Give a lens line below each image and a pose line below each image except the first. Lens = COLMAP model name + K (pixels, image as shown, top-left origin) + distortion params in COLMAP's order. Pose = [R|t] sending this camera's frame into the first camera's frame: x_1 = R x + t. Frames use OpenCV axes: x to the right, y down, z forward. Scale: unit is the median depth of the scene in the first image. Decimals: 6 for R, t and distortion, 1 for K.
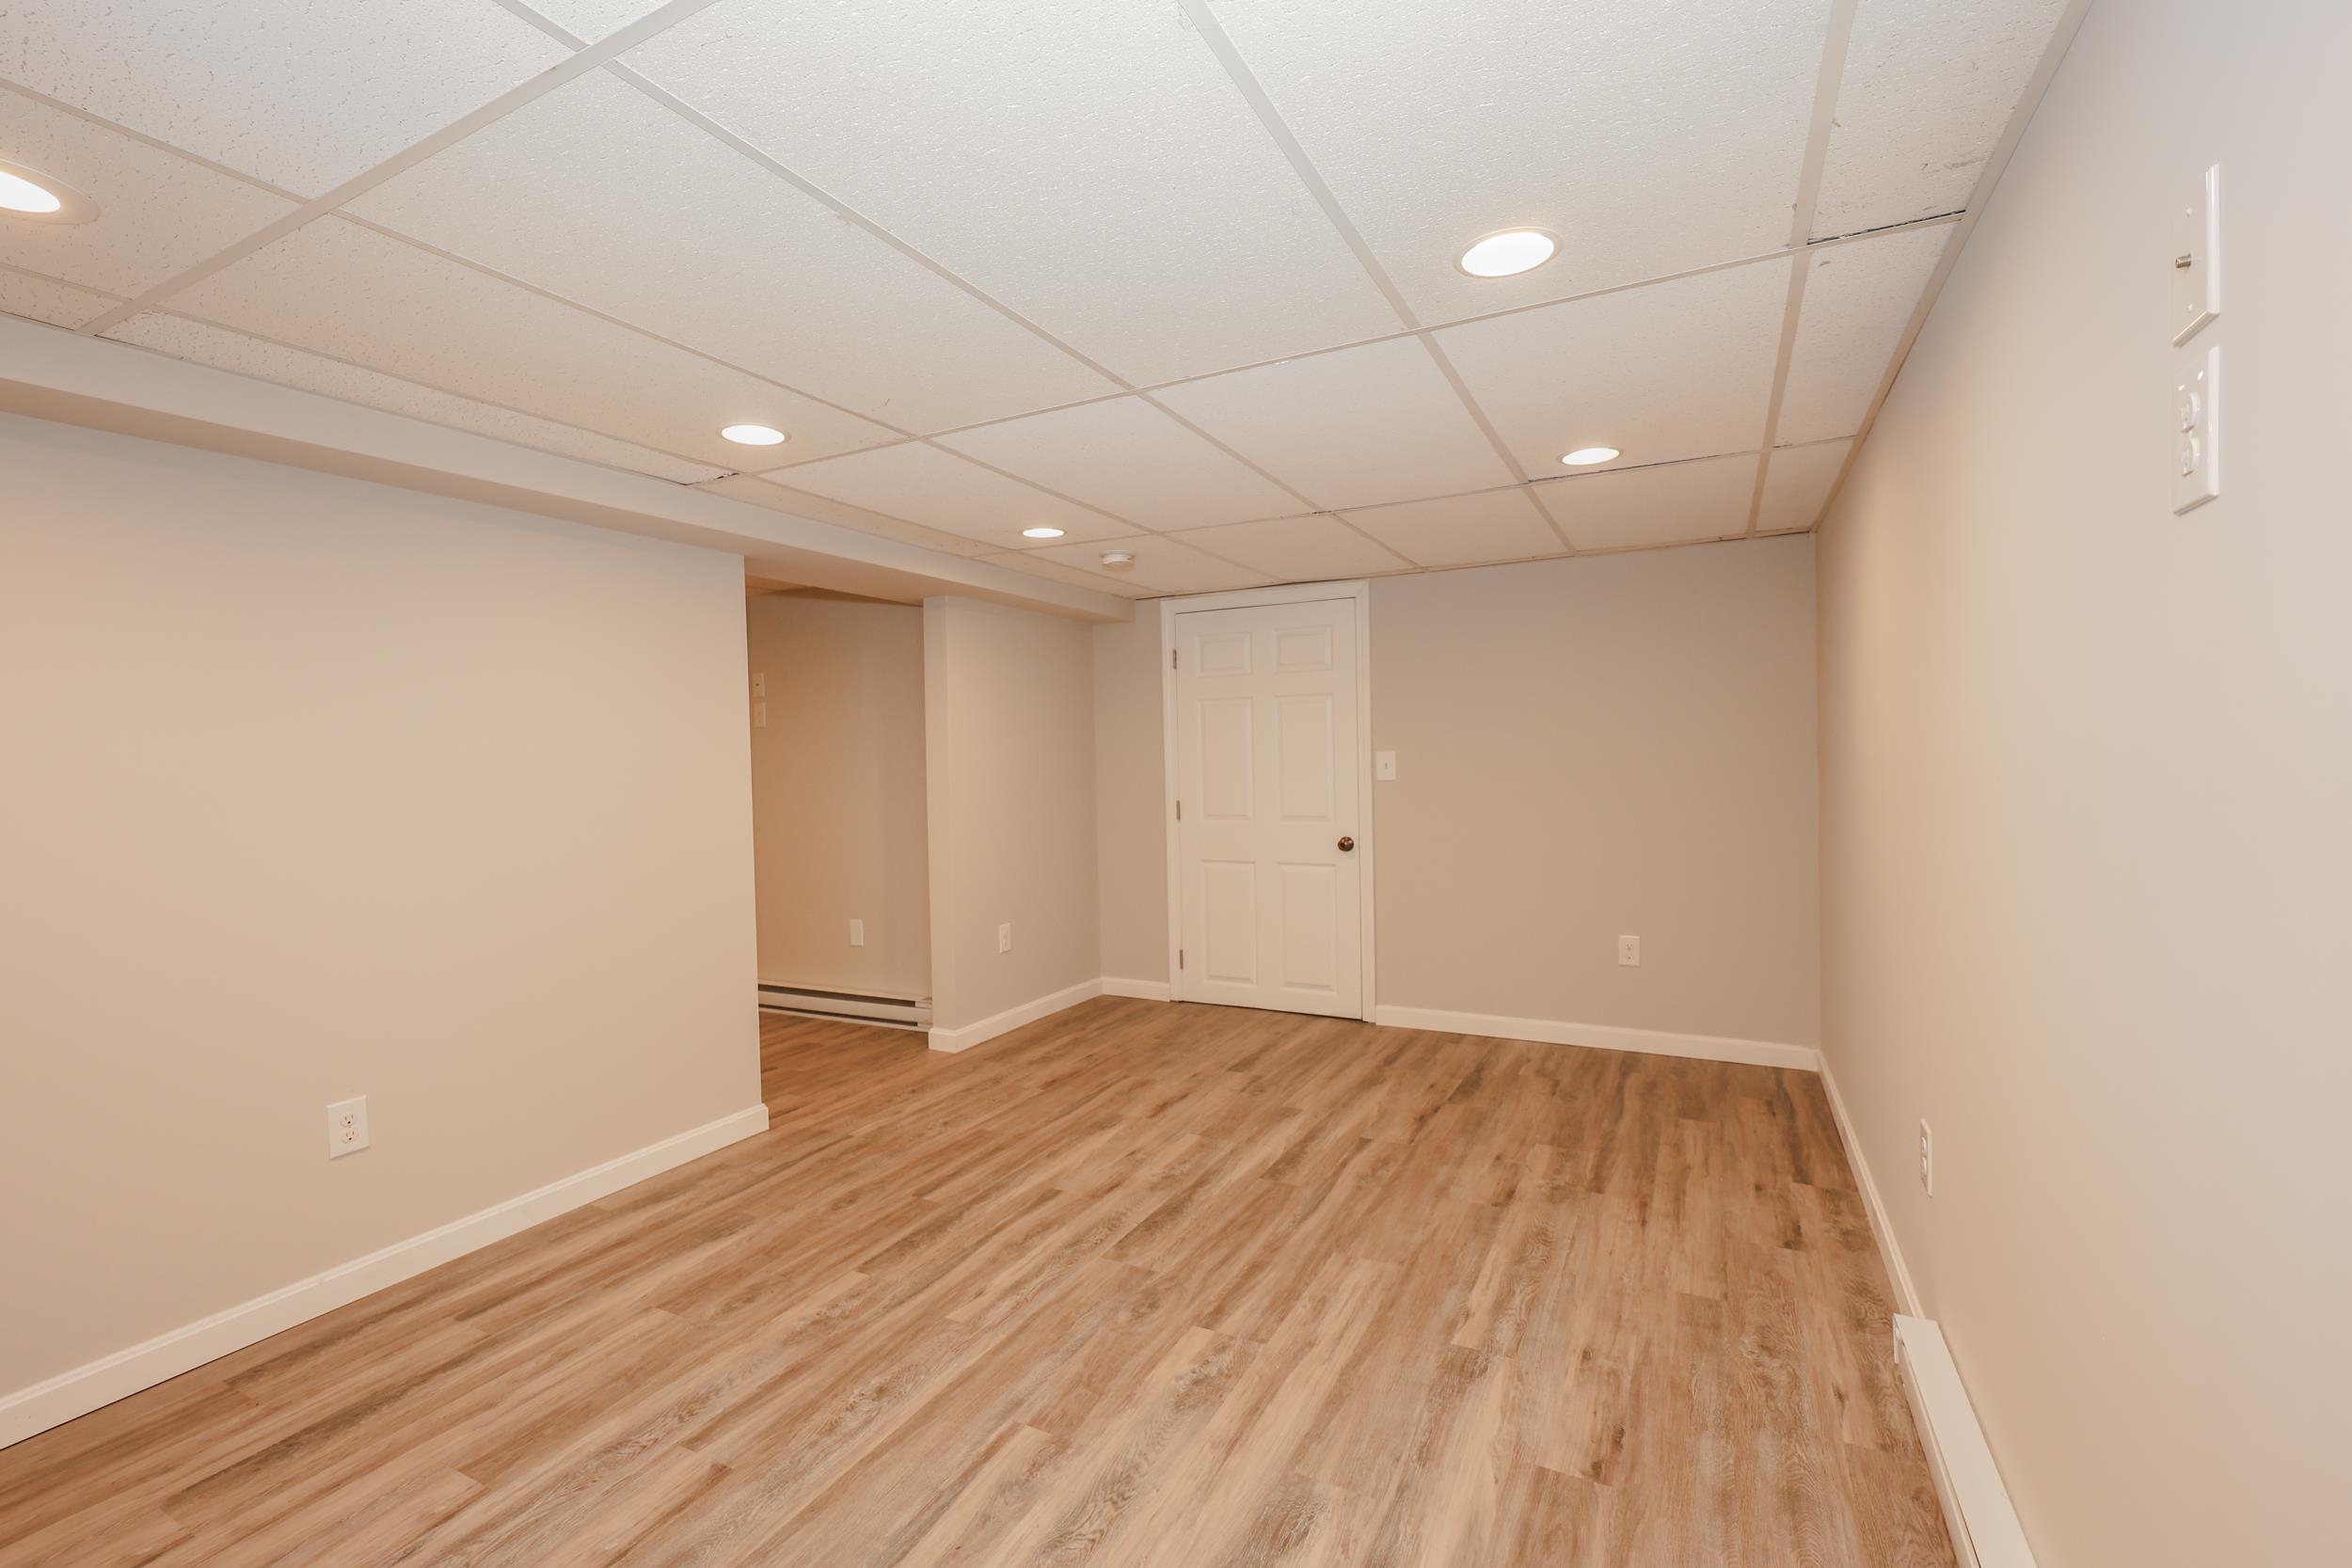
lens RADIAL K [[971.4, 0, 1178.2], [0, 971.4, 776.4], [0, 0, 1]] dist [0.007183, -0.000297]
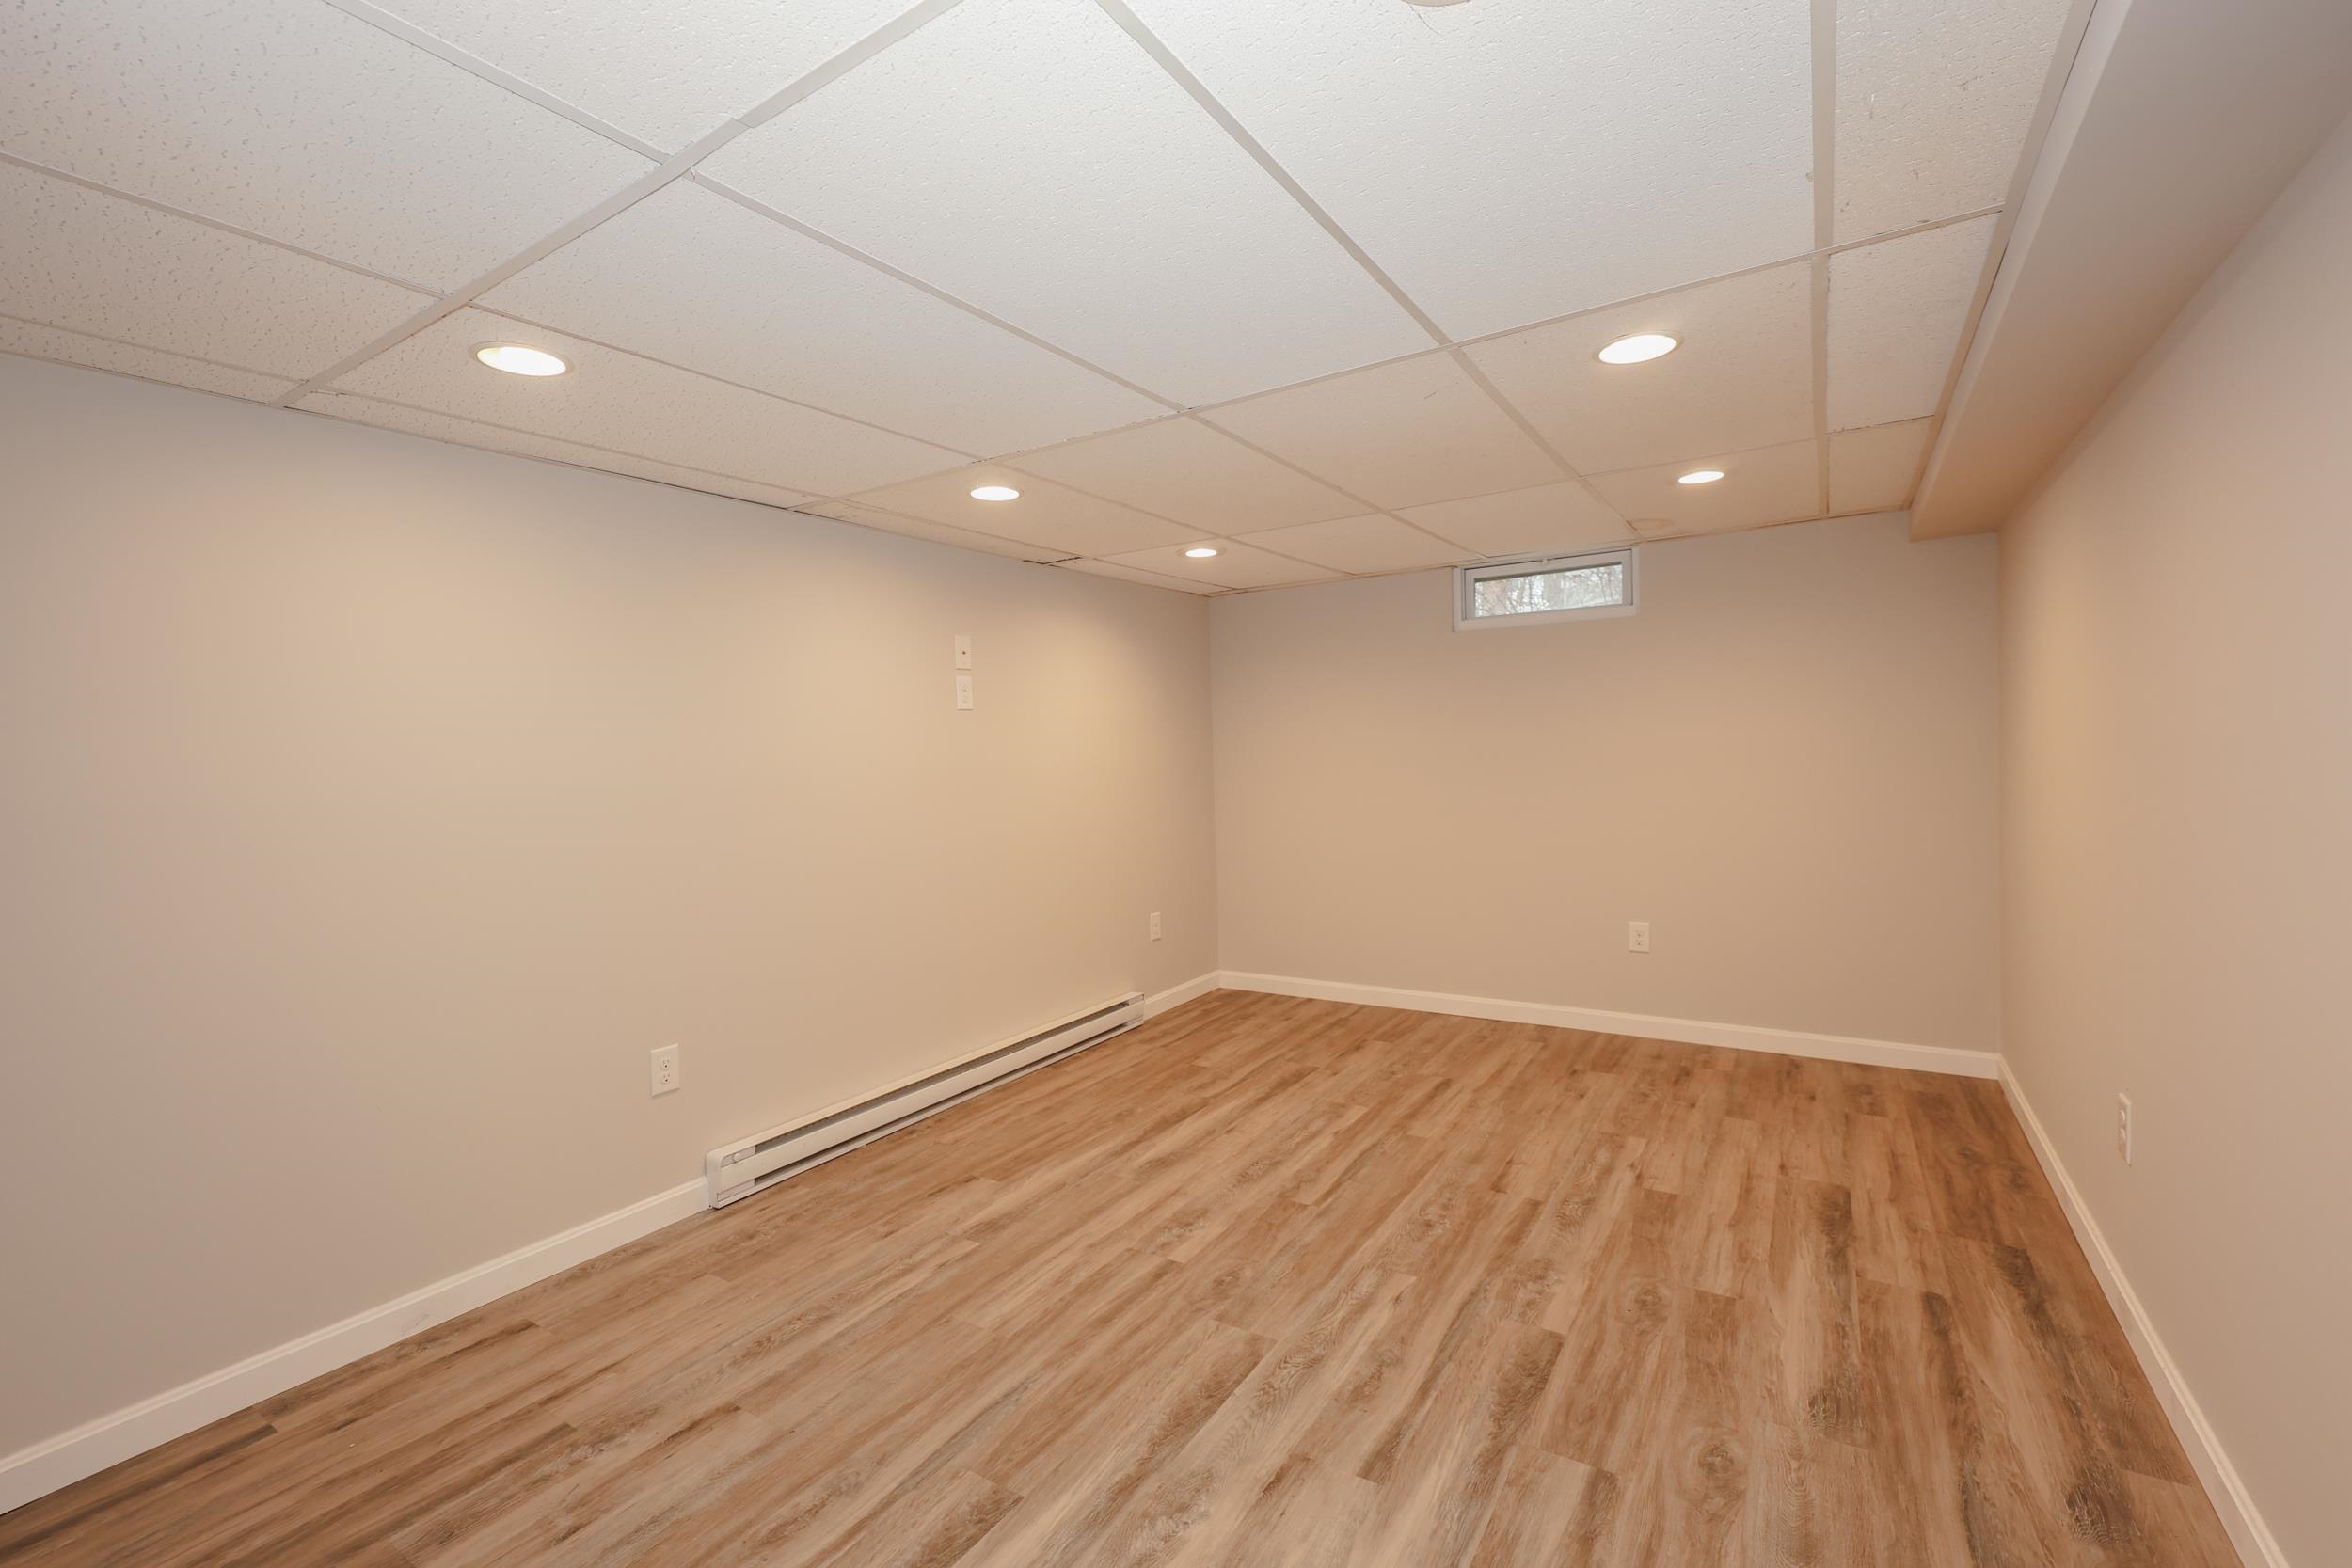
lens RADIAL K [[971.4, 0, 1181.2], [0, 971.4, 783.2], [0, 0, 1]] dist [0.007183, -0.000297]
pose [[-0.993688, 0.054433, 0.098083, -0.112683], [0.059600, 0.996942, 0.050542, -0.042444], [-0.095032, 0.056068, -0.993894, 1.938450]]
